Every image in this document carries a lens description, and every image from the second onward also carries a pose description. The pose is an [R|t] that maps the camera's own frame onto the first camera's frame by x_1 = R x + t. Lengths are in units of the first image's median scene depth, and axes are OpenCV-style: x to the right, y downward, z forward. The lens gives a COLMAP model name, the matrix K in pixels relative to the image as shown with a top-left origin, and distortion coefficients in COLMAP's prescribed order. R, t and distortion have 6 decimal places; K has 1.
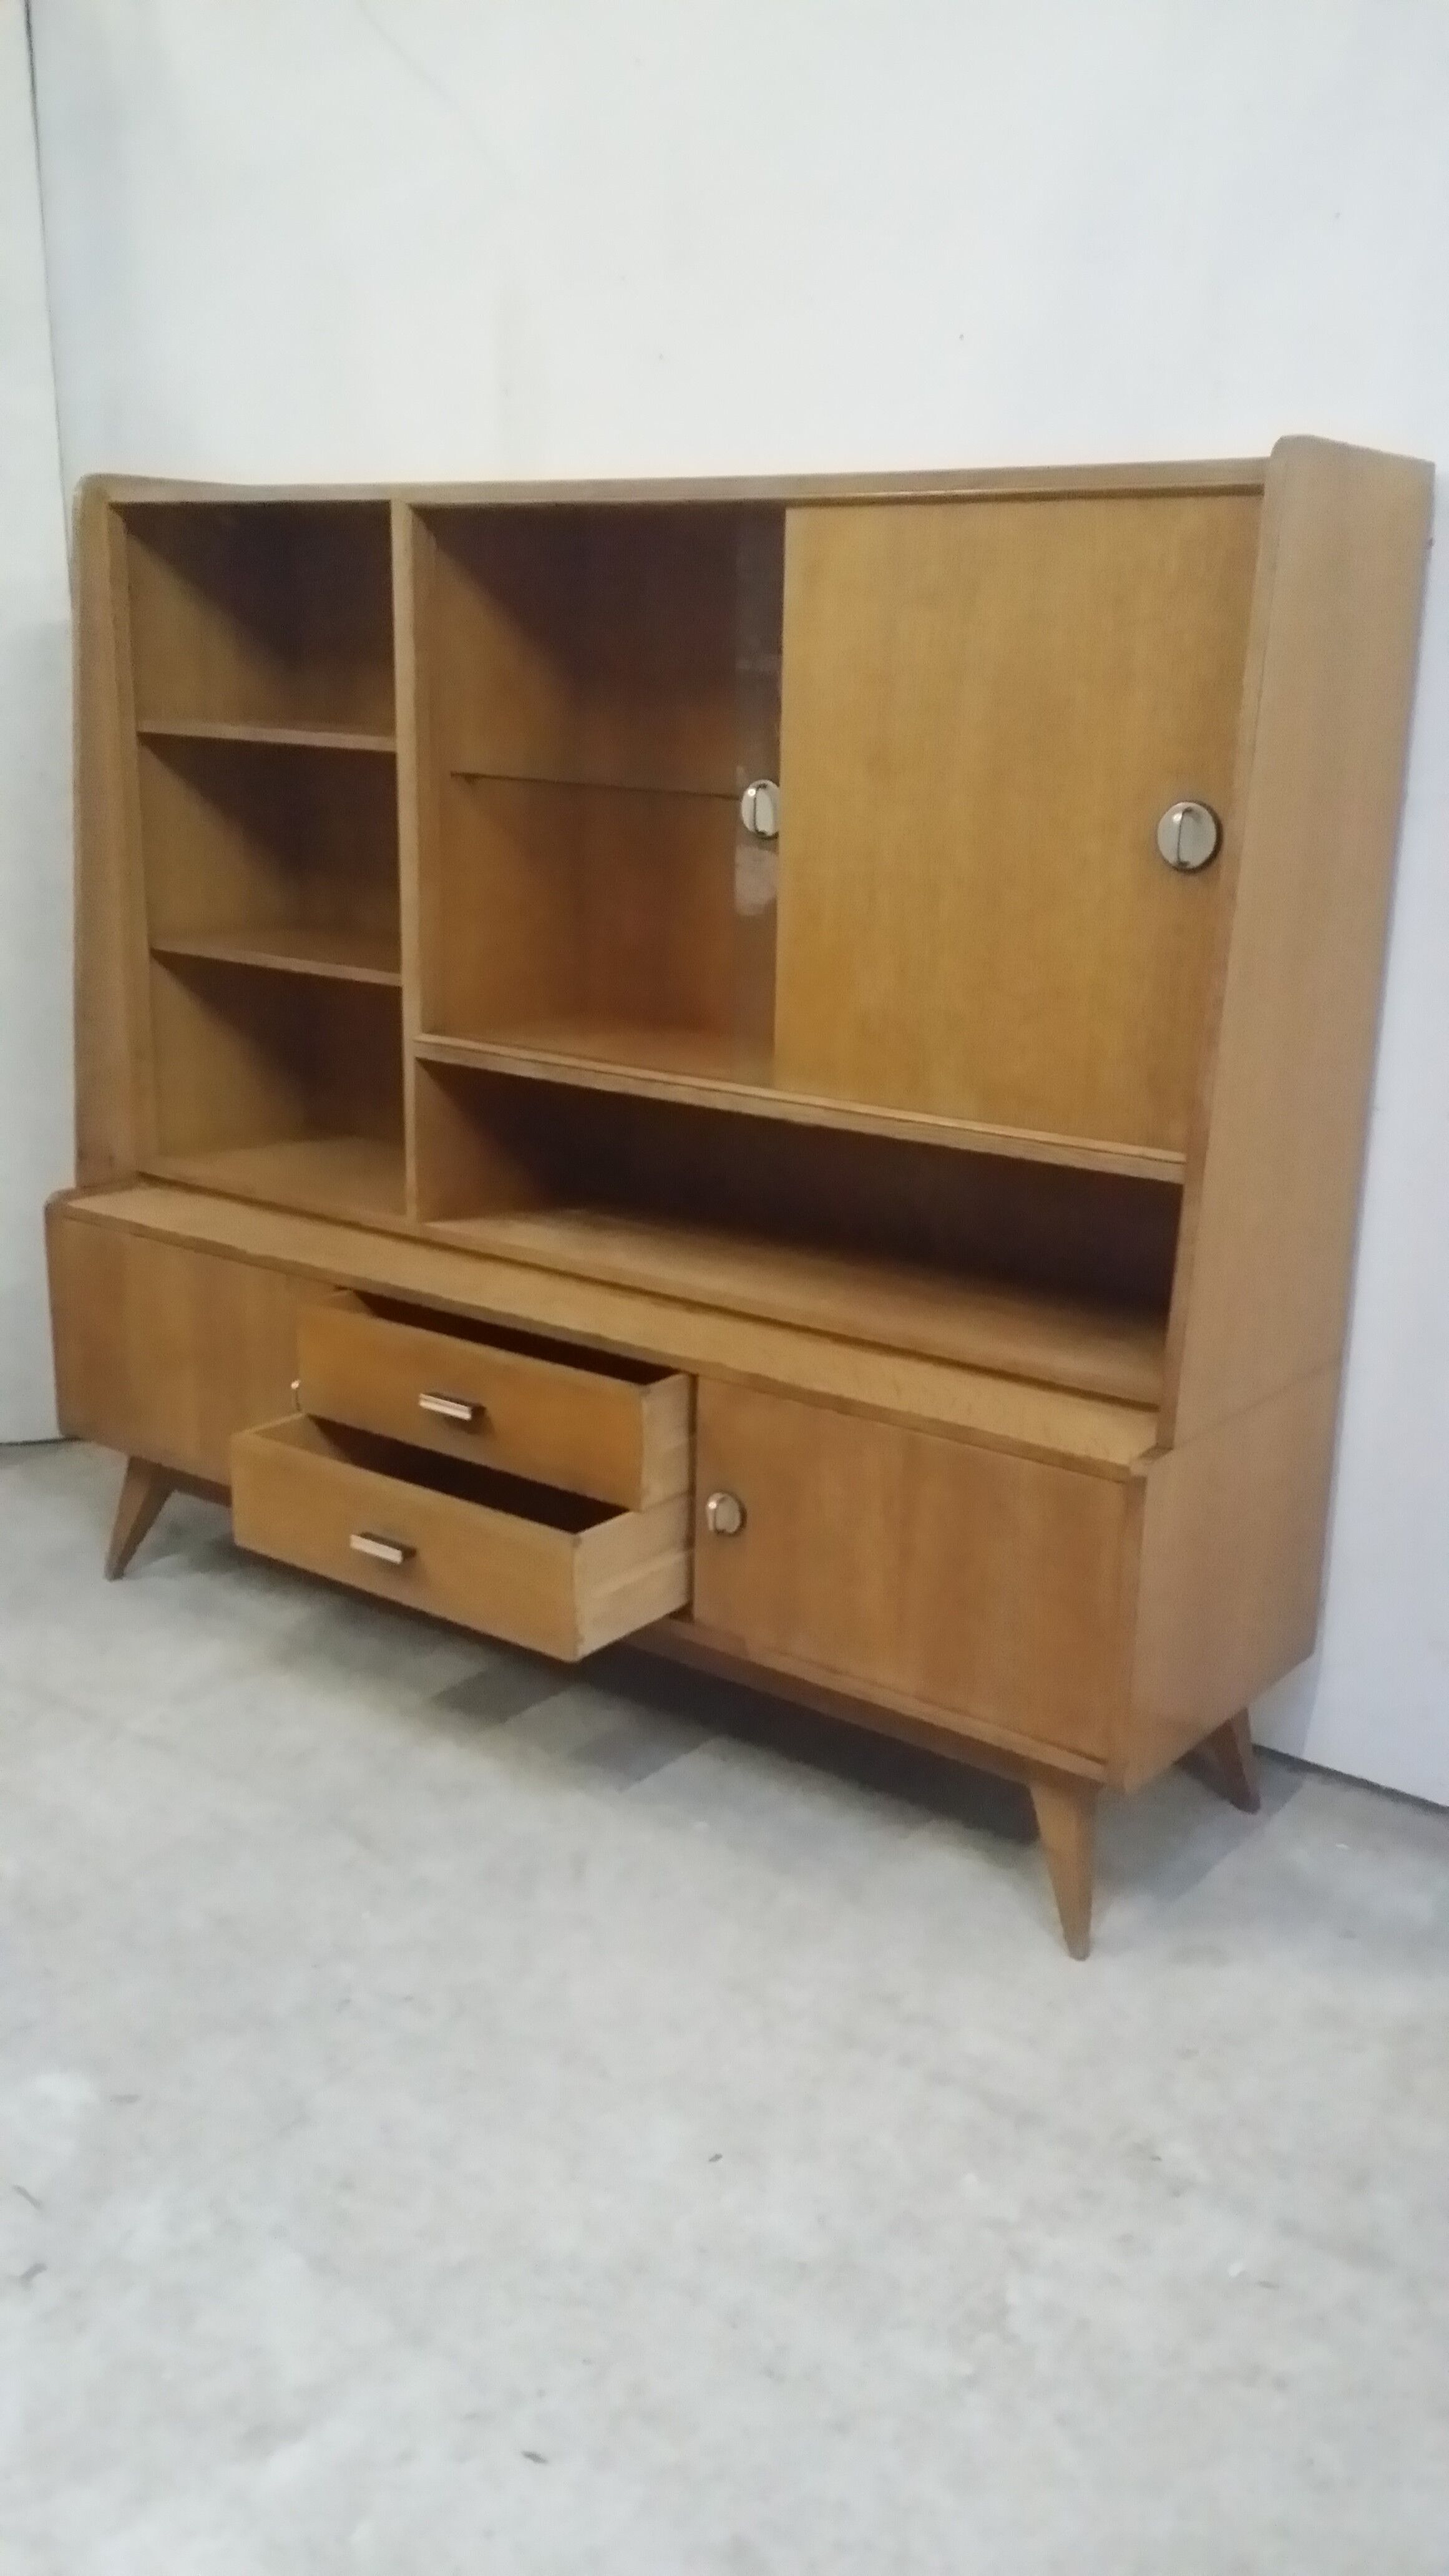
lens RADIAL K [[2290.1, 0, 776.1], [0, 2290.1, 1288.6], [0, 0, 1]] dist [0.090165, -0.189156]
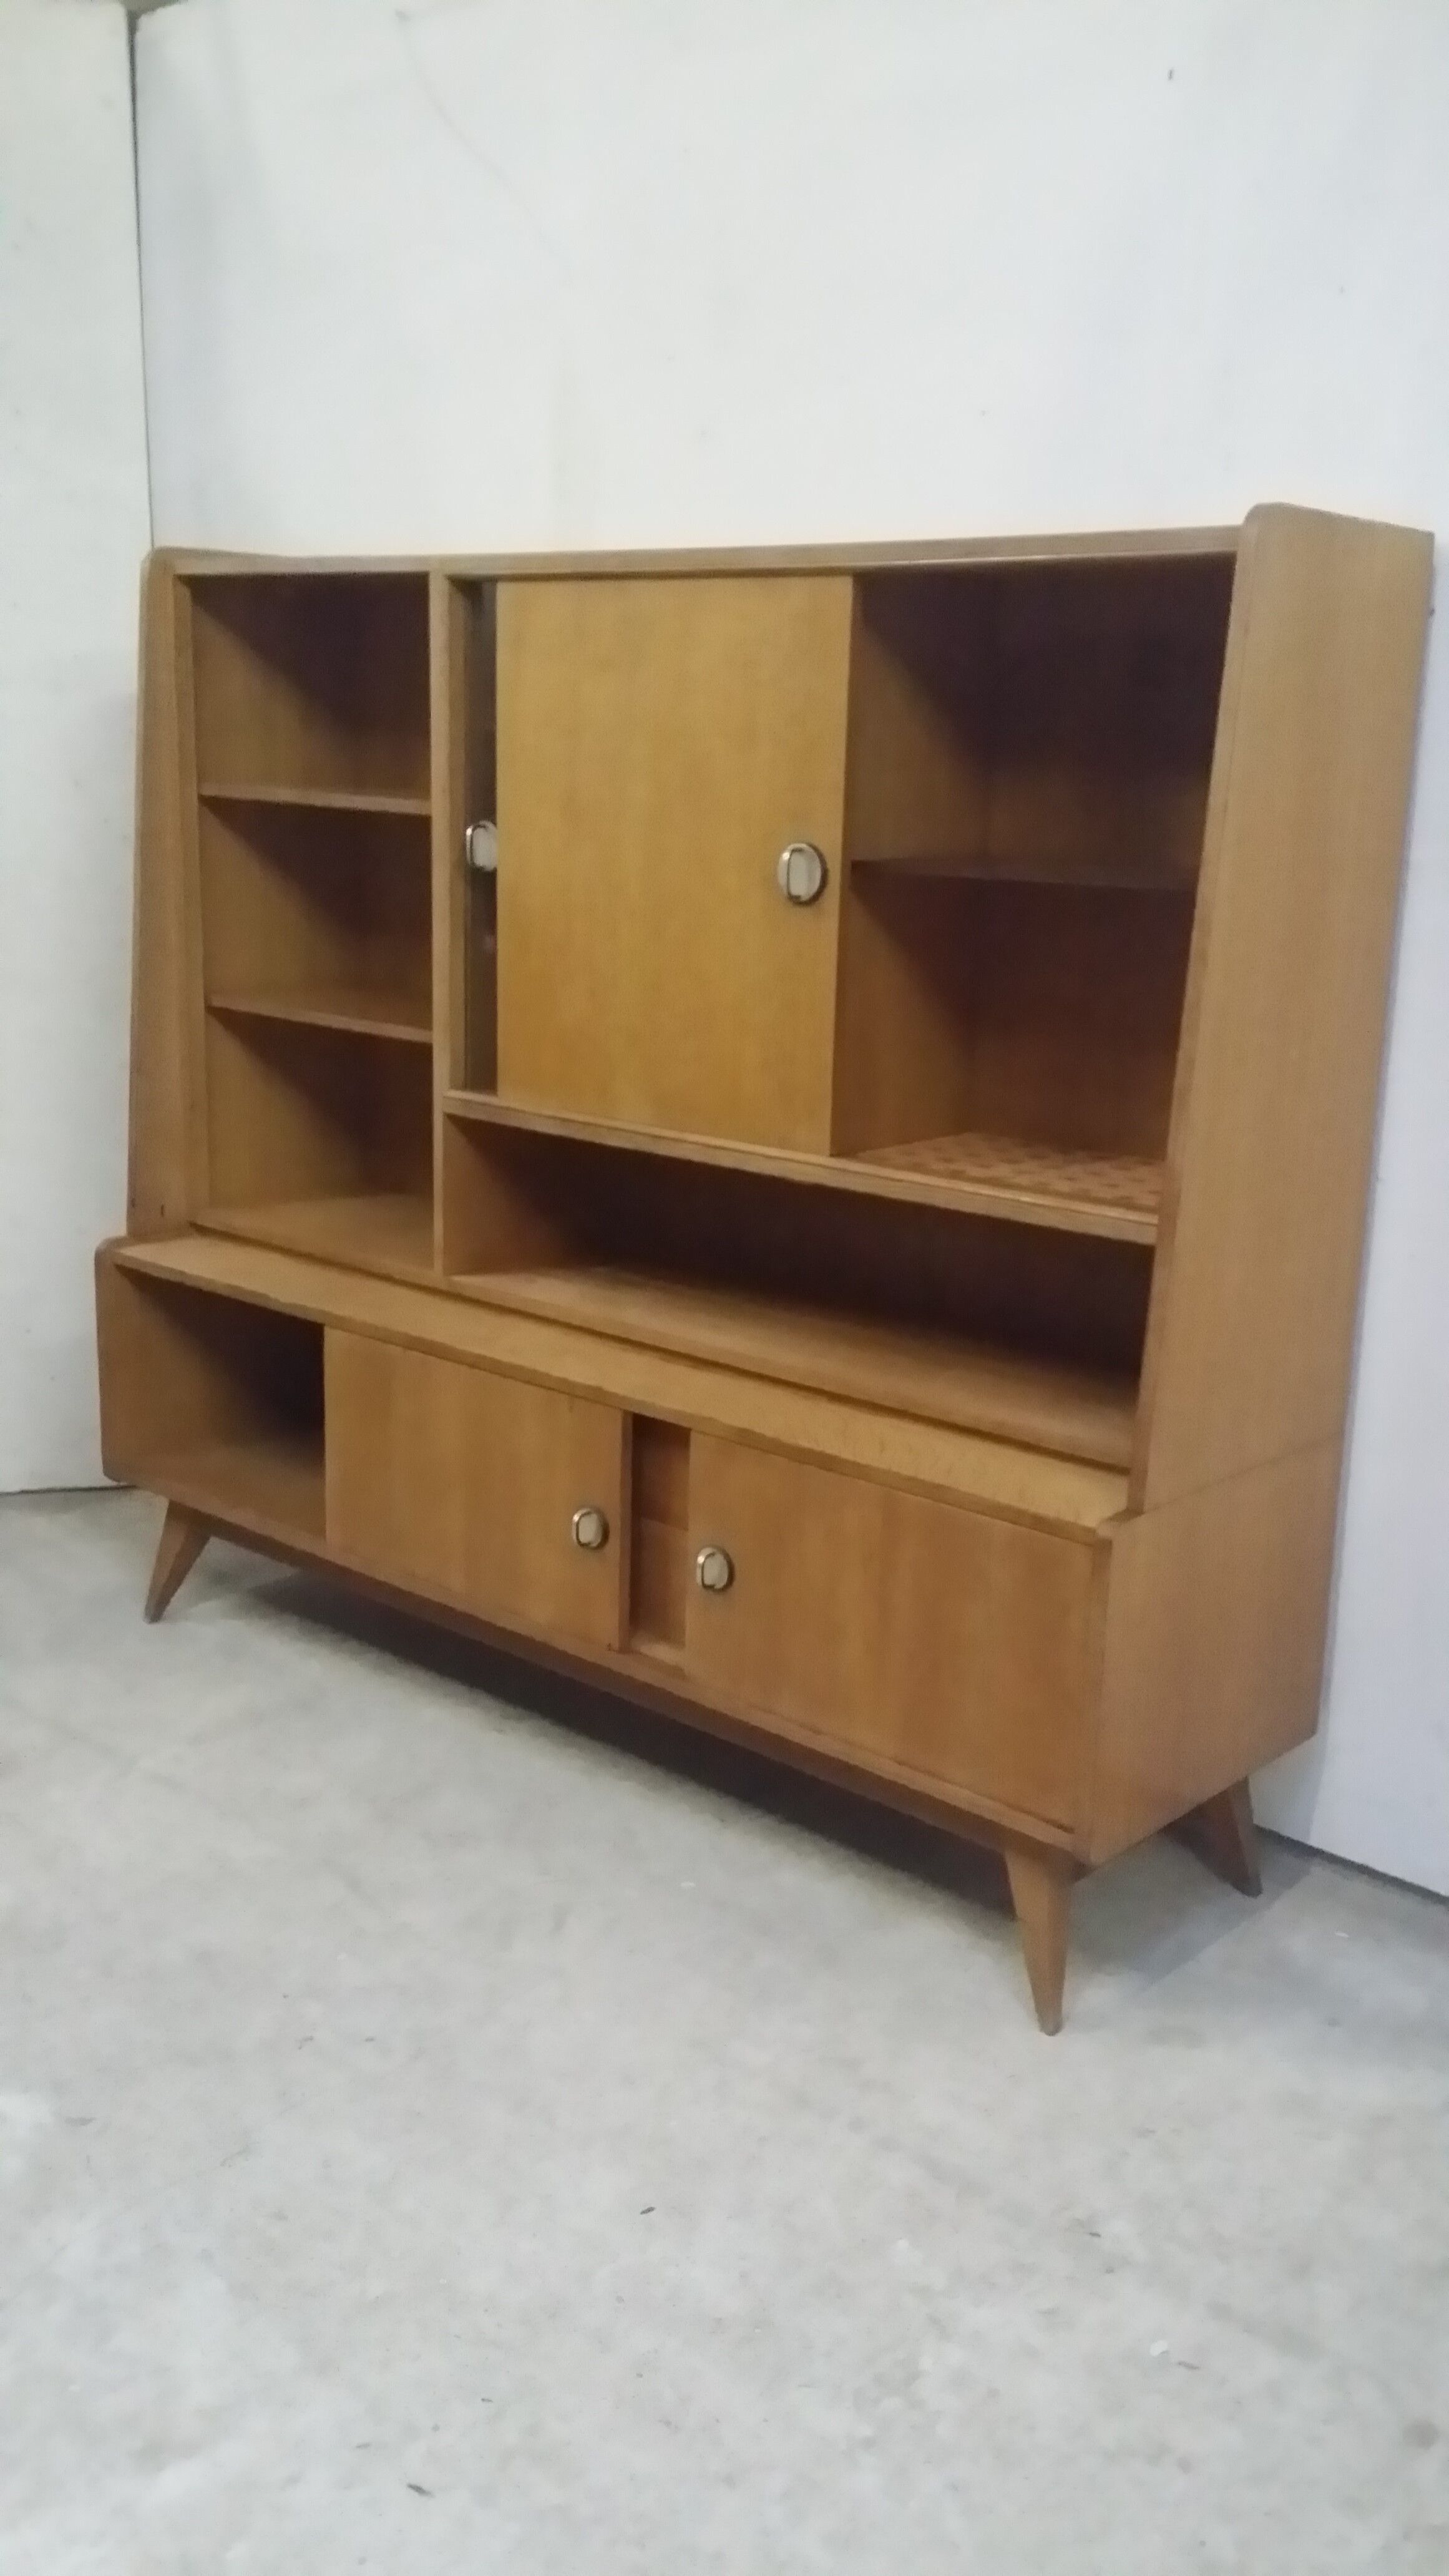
lens RADIAL K [[2326.0, 0, 777.5], [0, 2326.0, 1283.7], [0, 0, 1]] dist [0.095627, -0.207743]
pose [[0.996987, 0.024261, -0.073678, 0.080070], [-0.027191, 0.998868, -0.039029, 0.013255], [0.072647, 0.040915, 0.996518, -0.017618]]
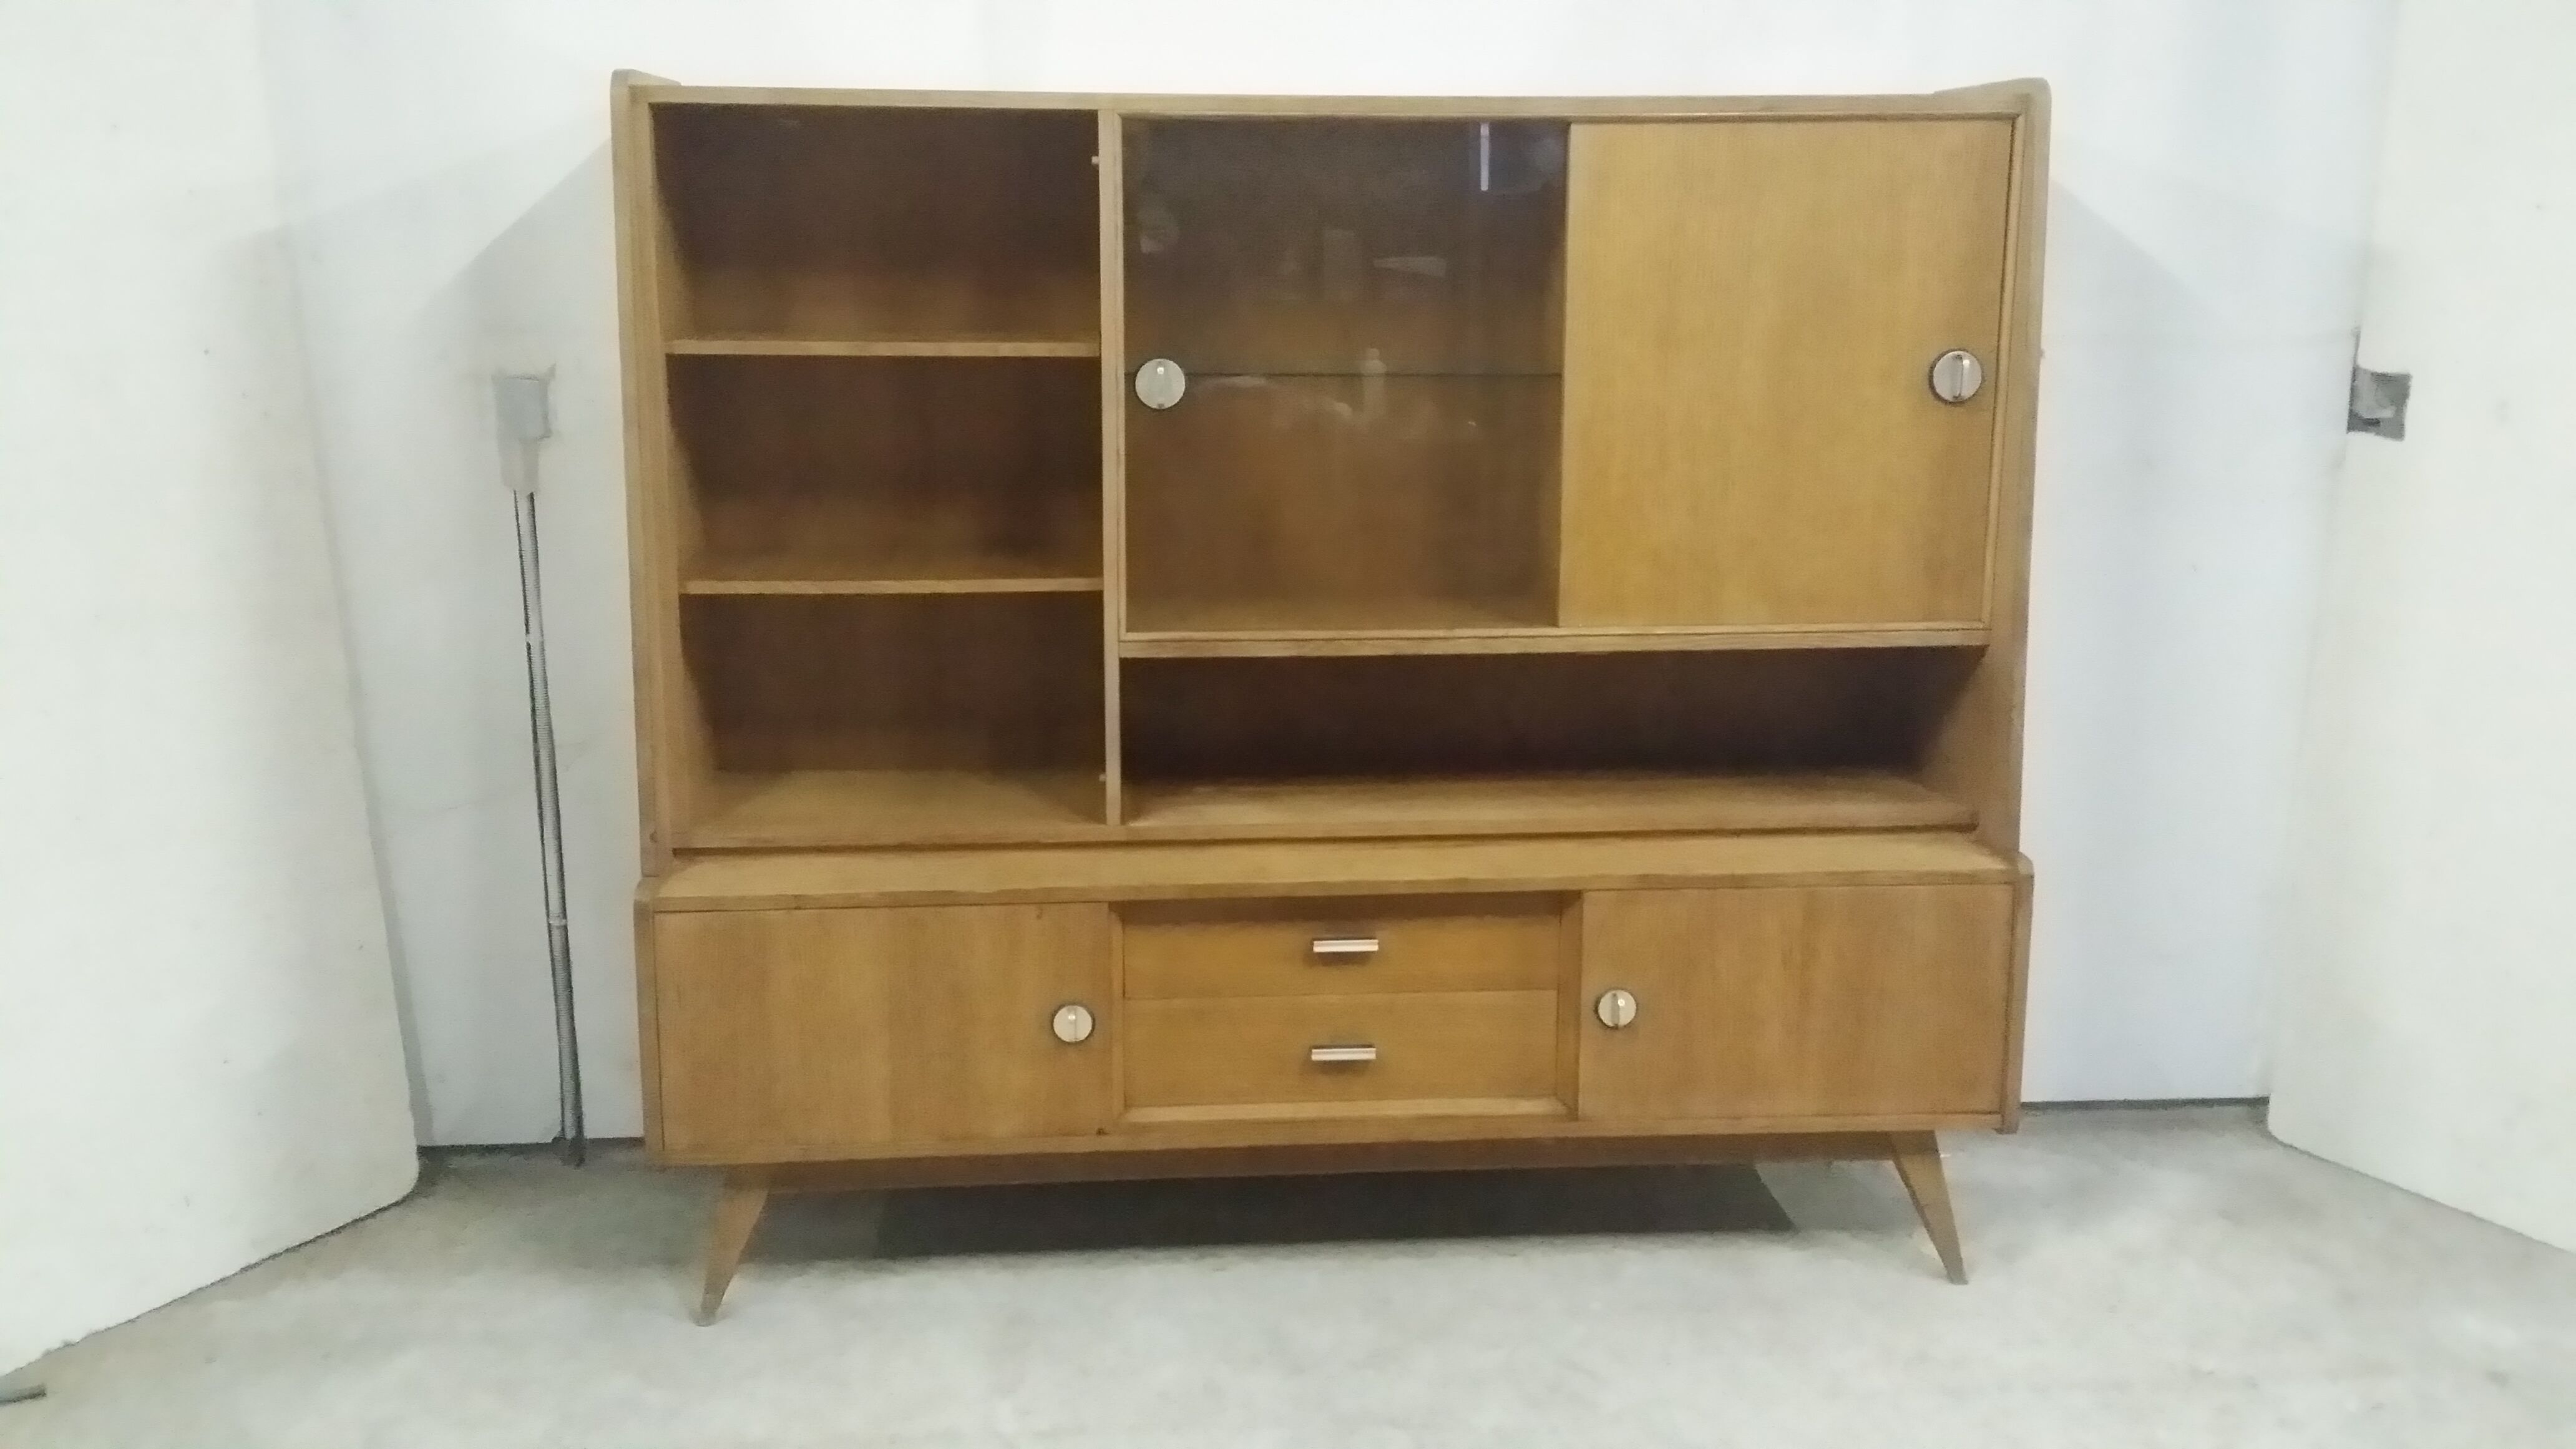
lens RADIAL K [[2290.1, 0, 1294.7], [0, 2290.1, 677.2], [0, 0, 1]] dist [0.090165, -0.189156]
pose [[0.758477, -0.149605, 0.634296, -0.853031], [0.191343, 0.981520, 0.002697, -0.095510], [-0.622978, 0.119322, 0.773086, 0.227807]]
